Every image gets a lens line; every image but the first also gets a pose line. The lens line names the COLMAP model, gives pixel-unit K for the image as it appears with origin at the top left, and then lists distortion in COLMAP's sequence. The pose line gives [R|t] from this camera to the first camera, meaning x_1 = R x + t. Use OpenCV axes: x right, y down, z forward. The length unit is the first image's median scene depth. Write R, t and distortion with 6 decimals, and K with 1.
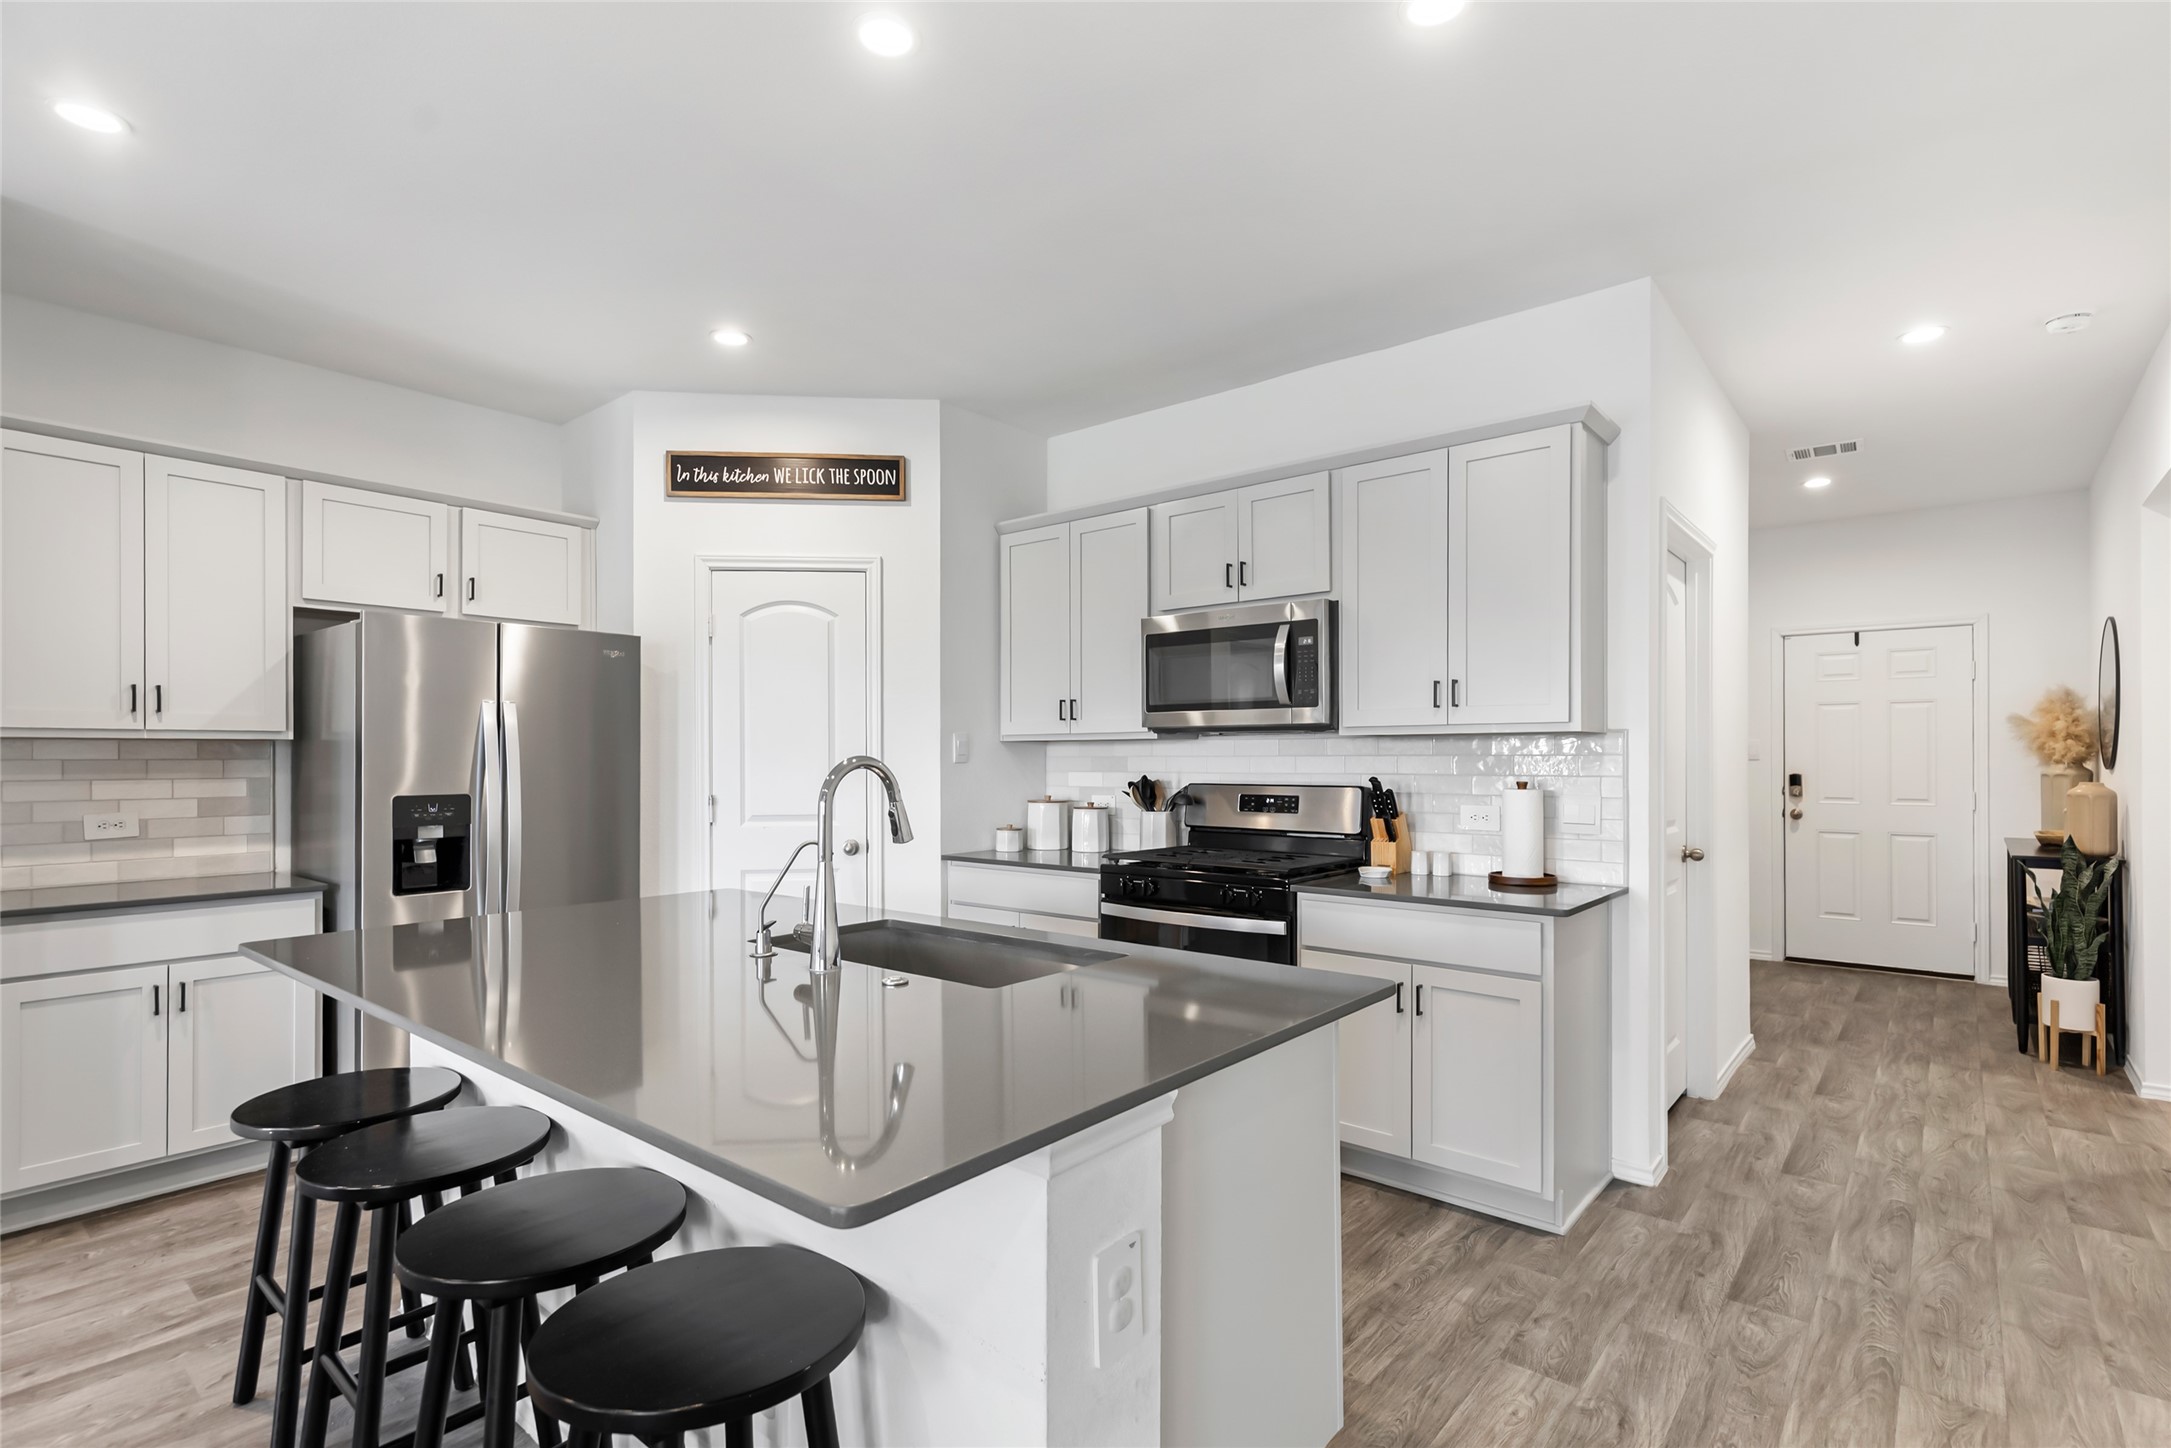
lens RADIAL K [[1032.1, 0, 1092.5], [0, 1032.1, 747.3], [0, 0, 1]] dist [0.000000, -0.000386]
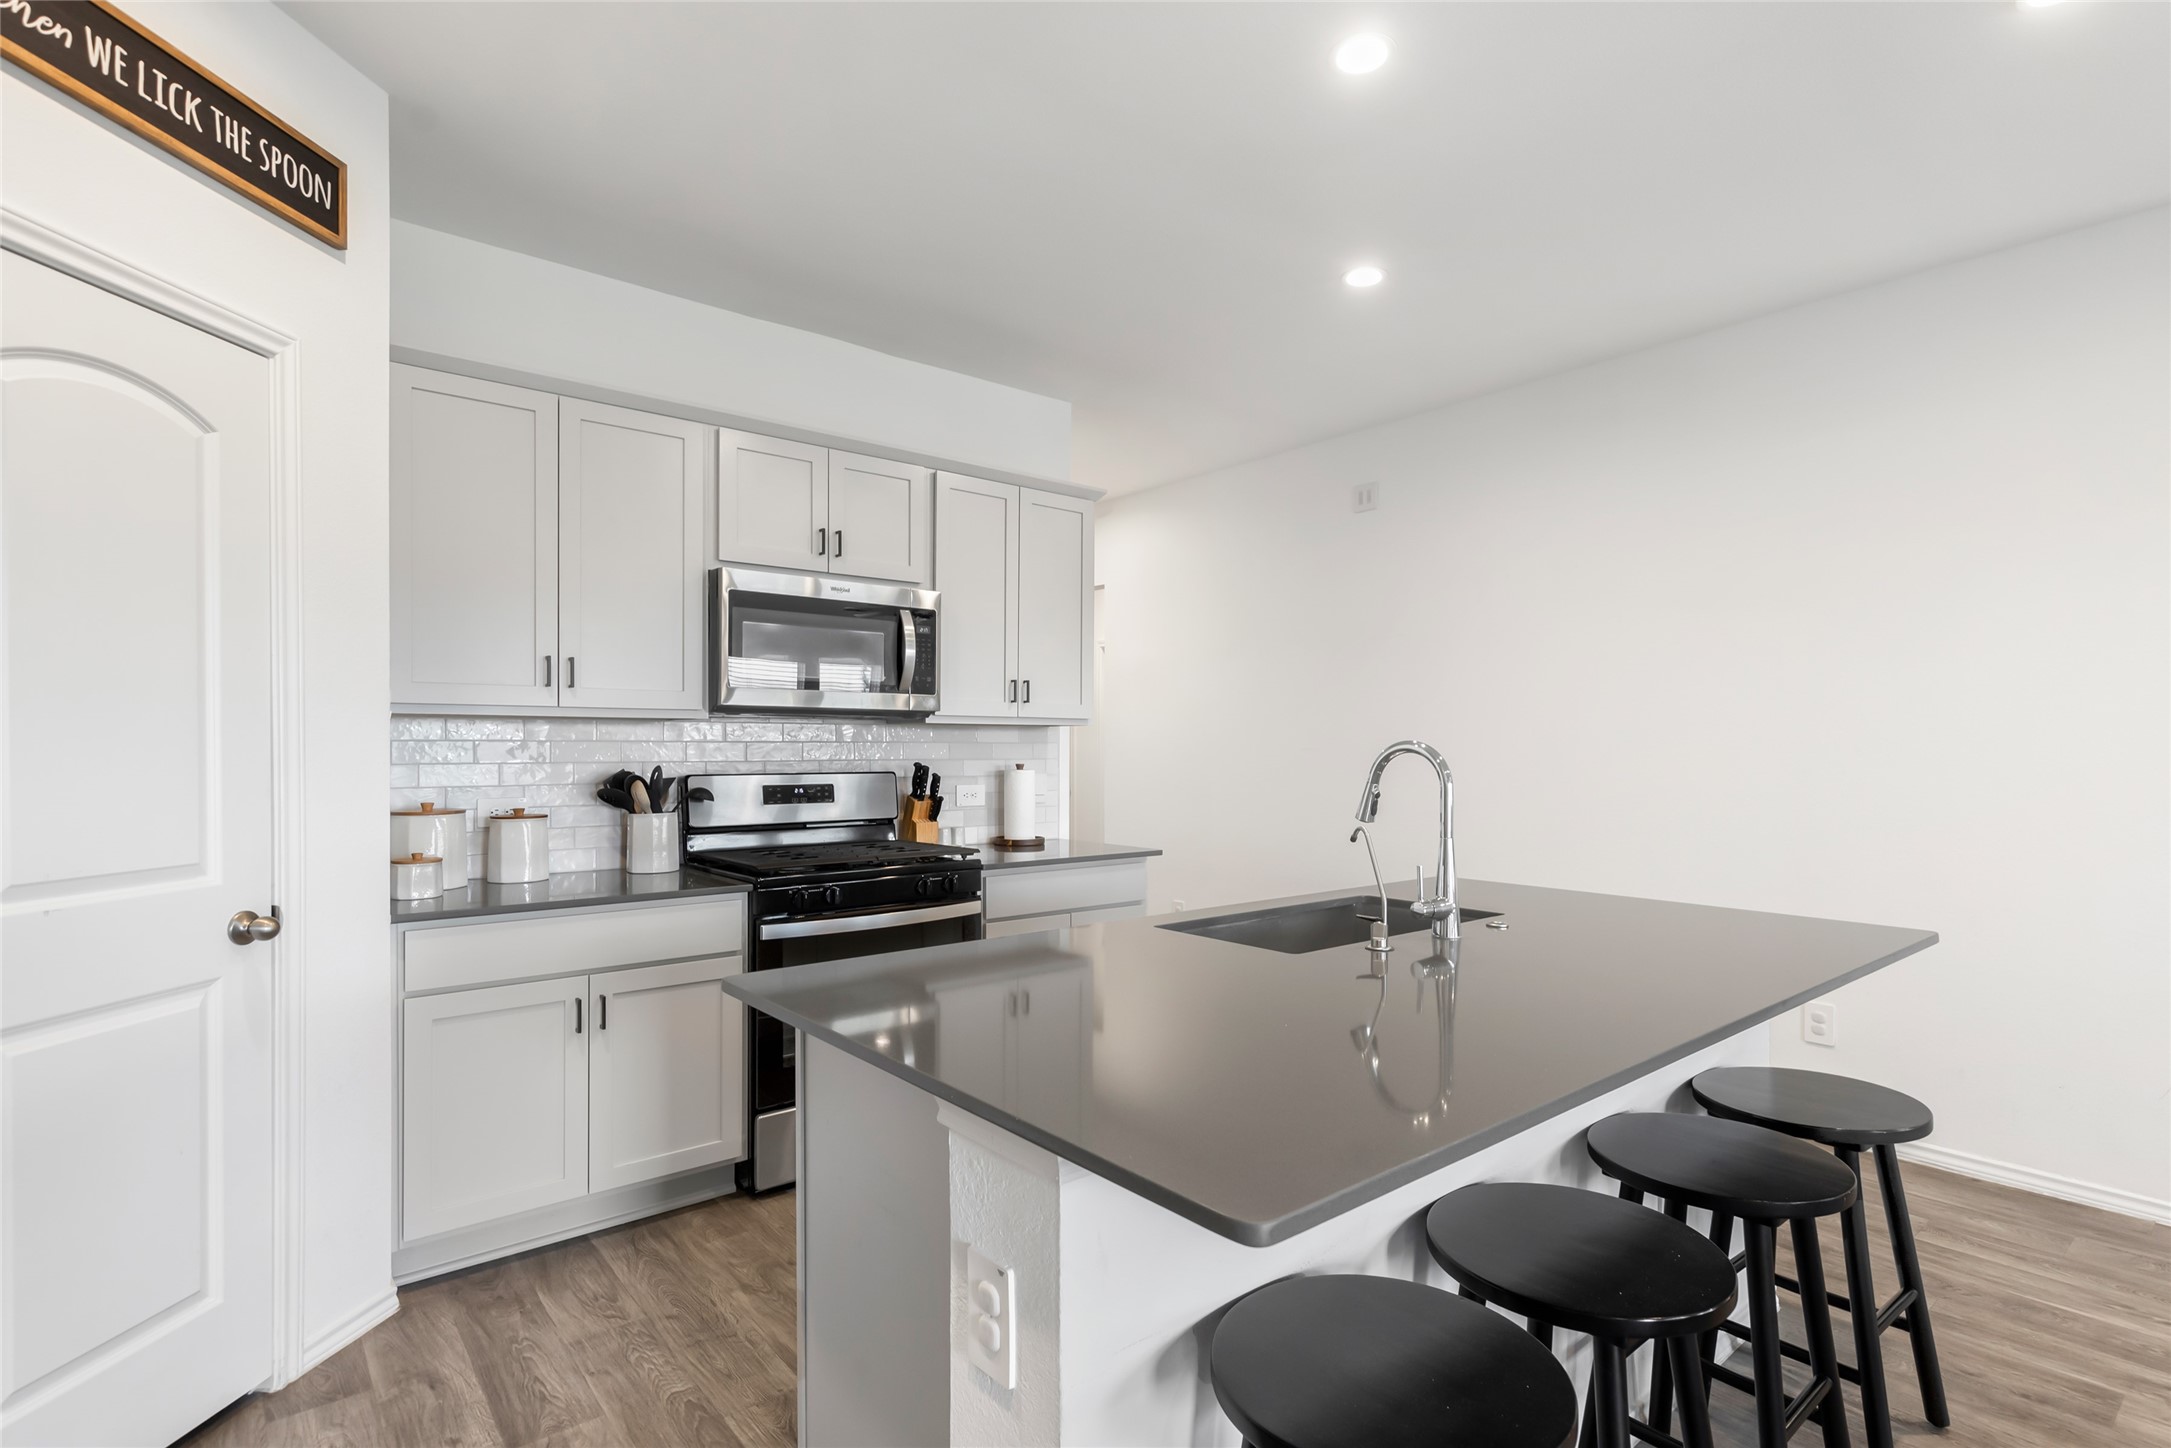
lens RADIAL K [[1032.1, 0, 1092.5], [0, 1032.1, 747.3], [0, 0, 1]] dist [0.000000, -0.000386]
pose [[0.185658, 0.000722, 0.982614, -0.767685], [-0.013176, 0.999912, 0.001755, 0.009068], [-0.982526, -0.013273, 0.185651, 0.645298]]
